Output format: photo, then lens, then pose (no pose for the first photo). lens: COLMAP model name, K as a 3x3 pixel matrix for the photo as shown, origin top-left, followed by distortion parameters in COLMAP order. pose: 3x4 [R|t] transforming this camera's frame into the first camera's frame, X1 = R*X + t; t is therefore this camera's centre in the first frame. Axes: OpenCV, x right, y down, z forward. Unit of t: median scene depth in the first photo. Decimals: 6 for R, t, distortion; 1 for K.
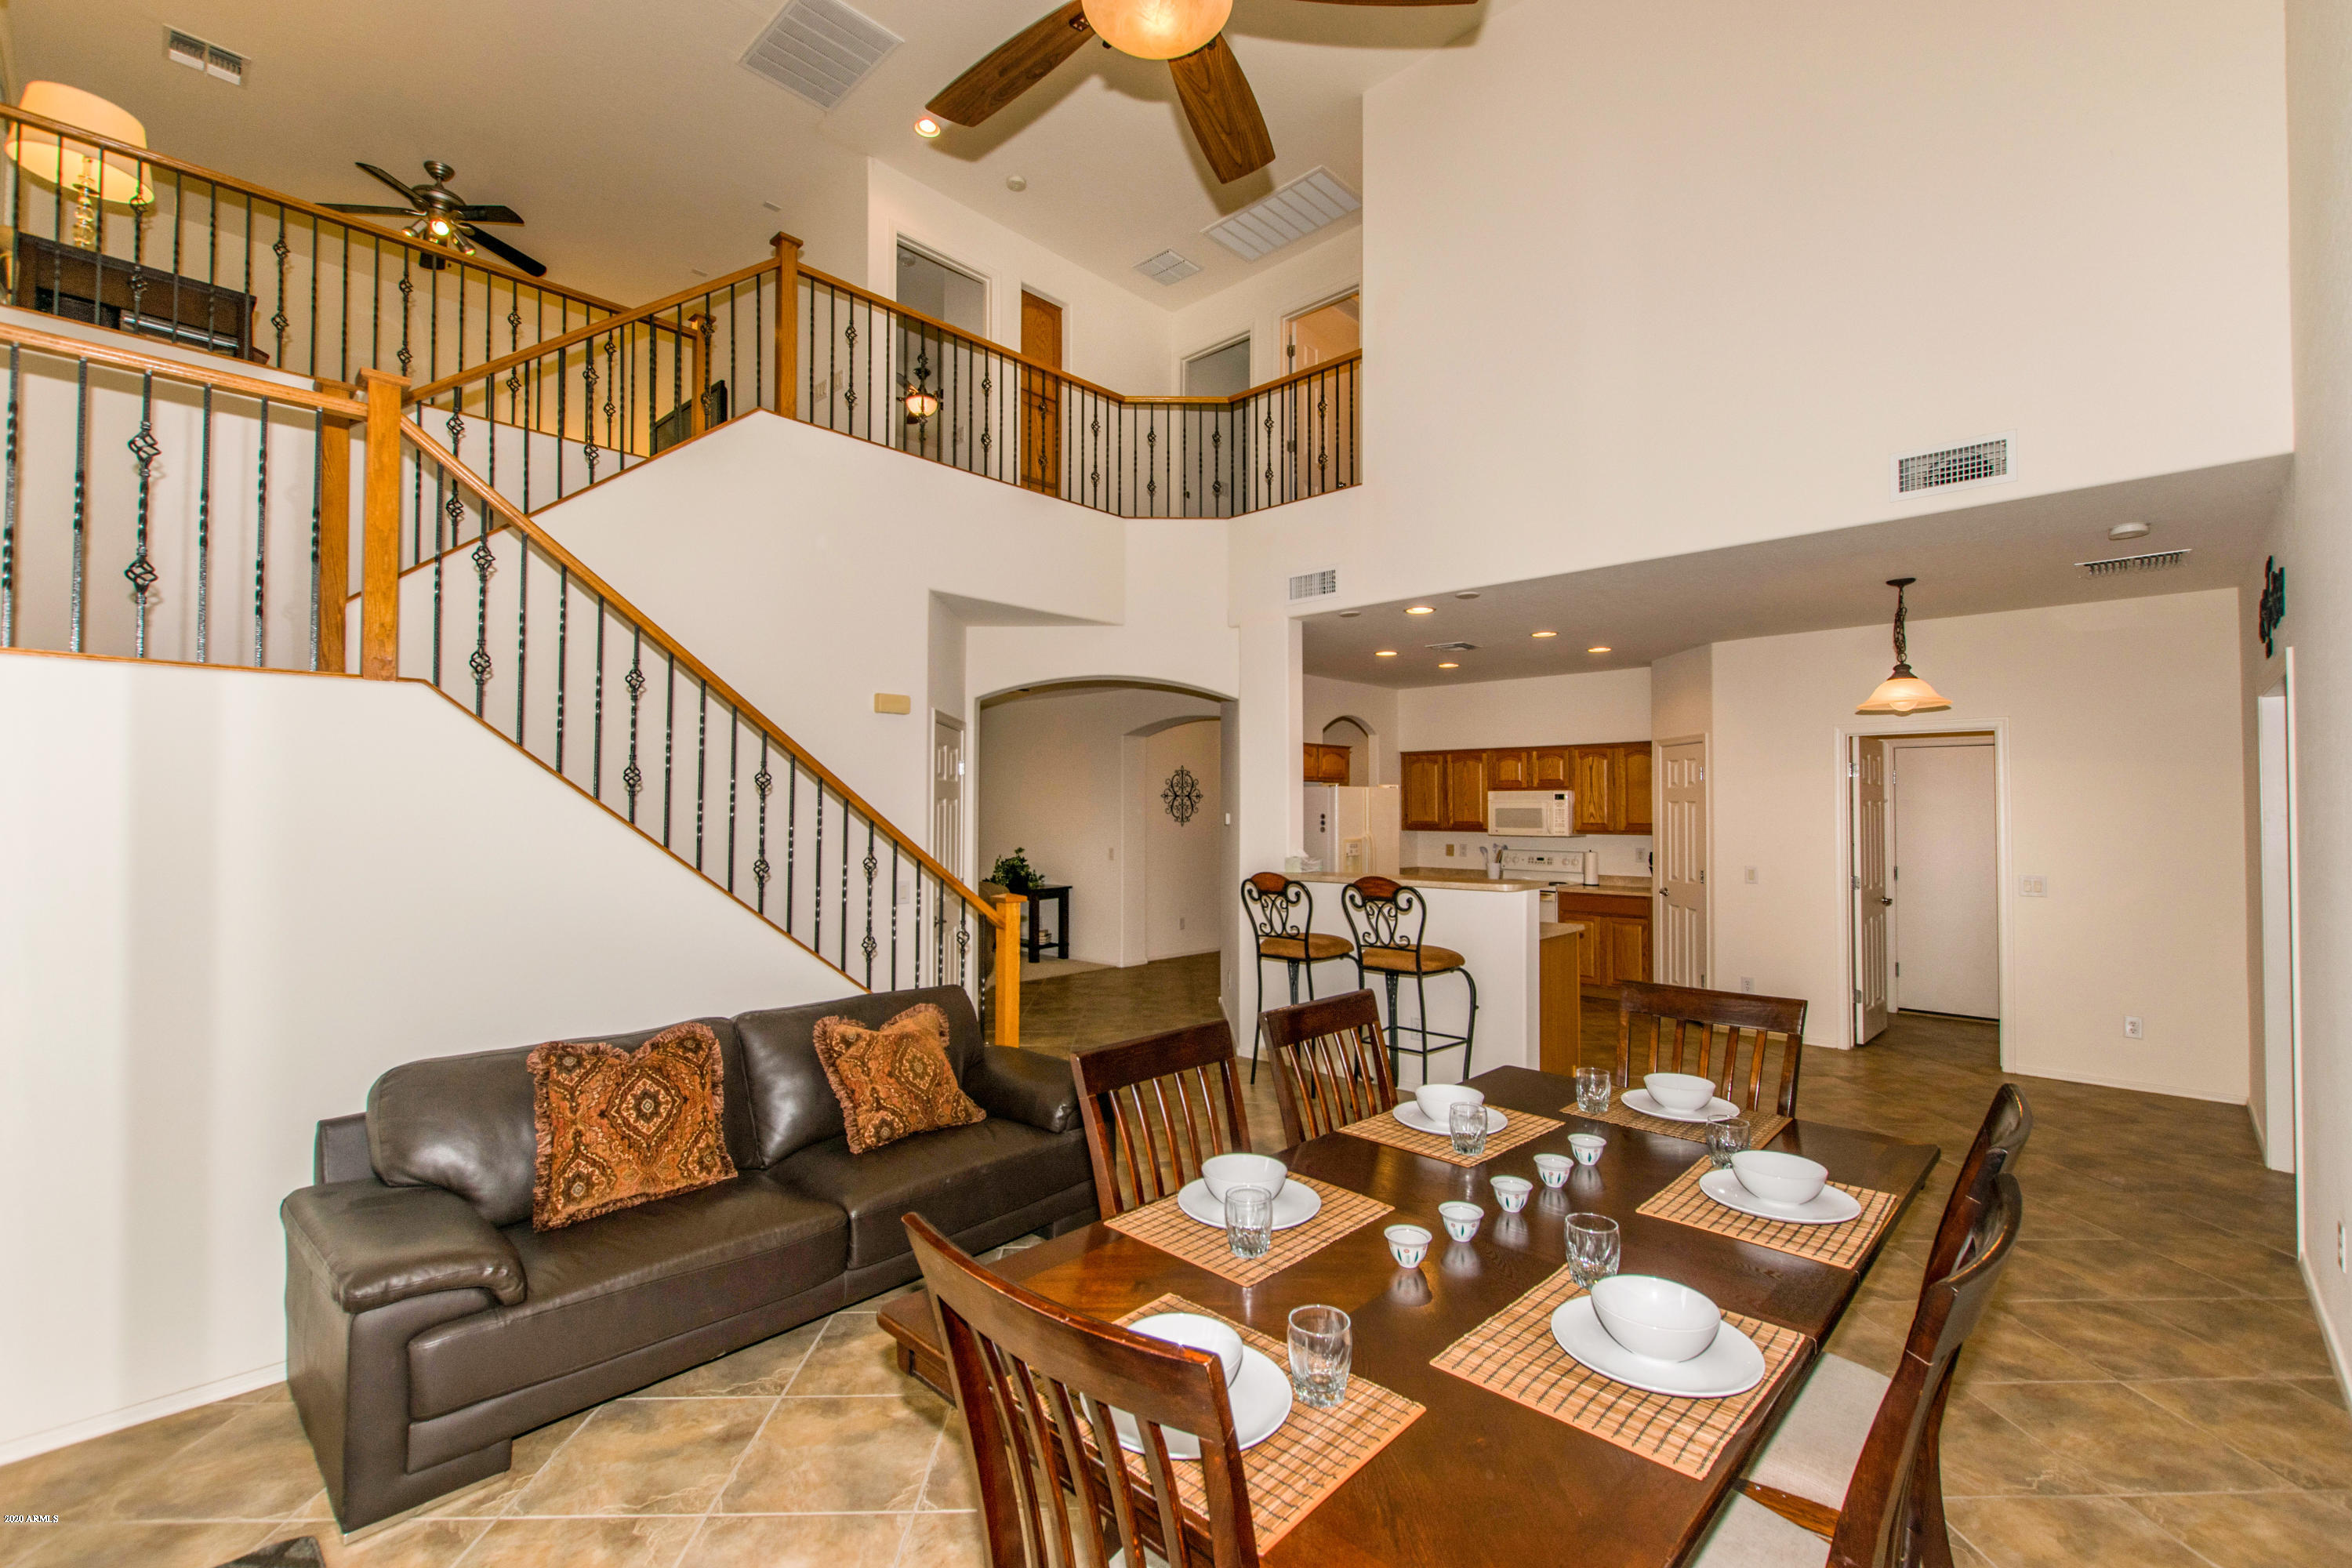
lens RADIAL K [[1016.0, 0, 1177.3], [0, 1016.0, 790.4], [0, 0, 1]] dist [-0.000179, 0.000072]
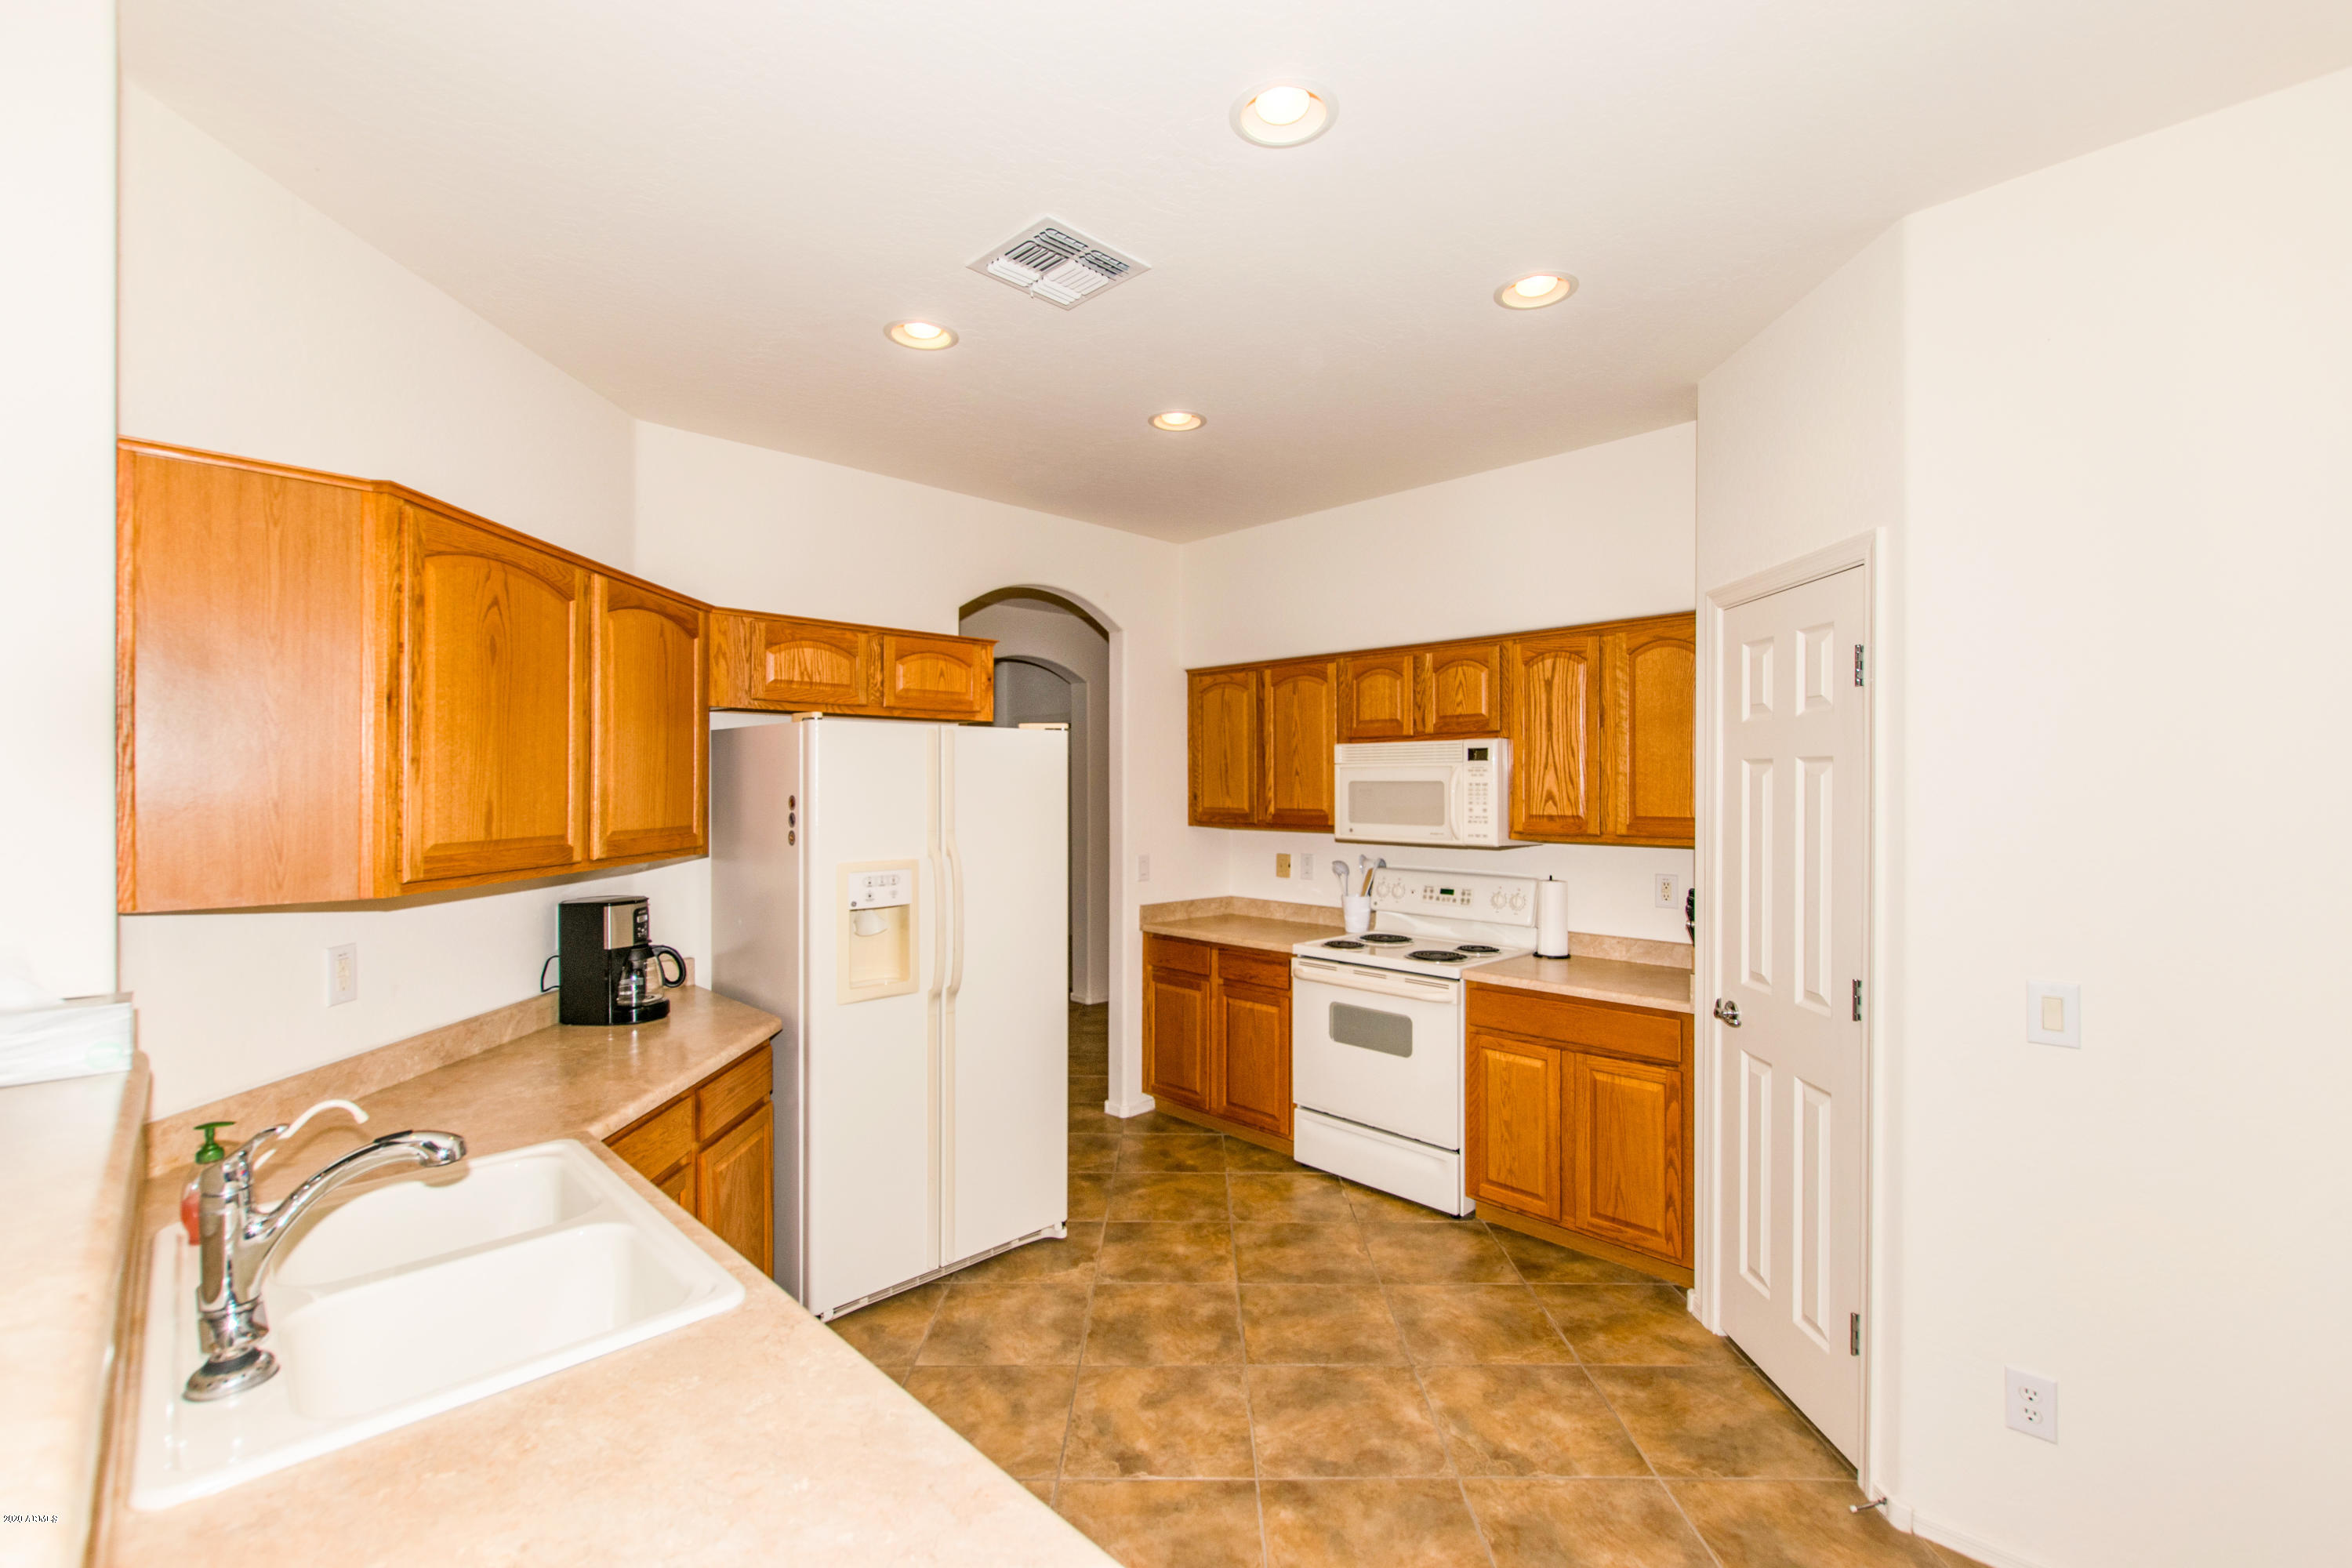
lens RADIAL K [[1016.0, 0, 1175.6], [0, 1016.0, 784.6], [0, 0, 1]] dist [-0.000179, 0.000072]
pose [[0.999214, 0.001394, -0.039617, 0.258968], [-0.000718, 0.999854, 0.017075, 0.011596], [0.039635, -0.017033, 0.999069, 0.550097]]
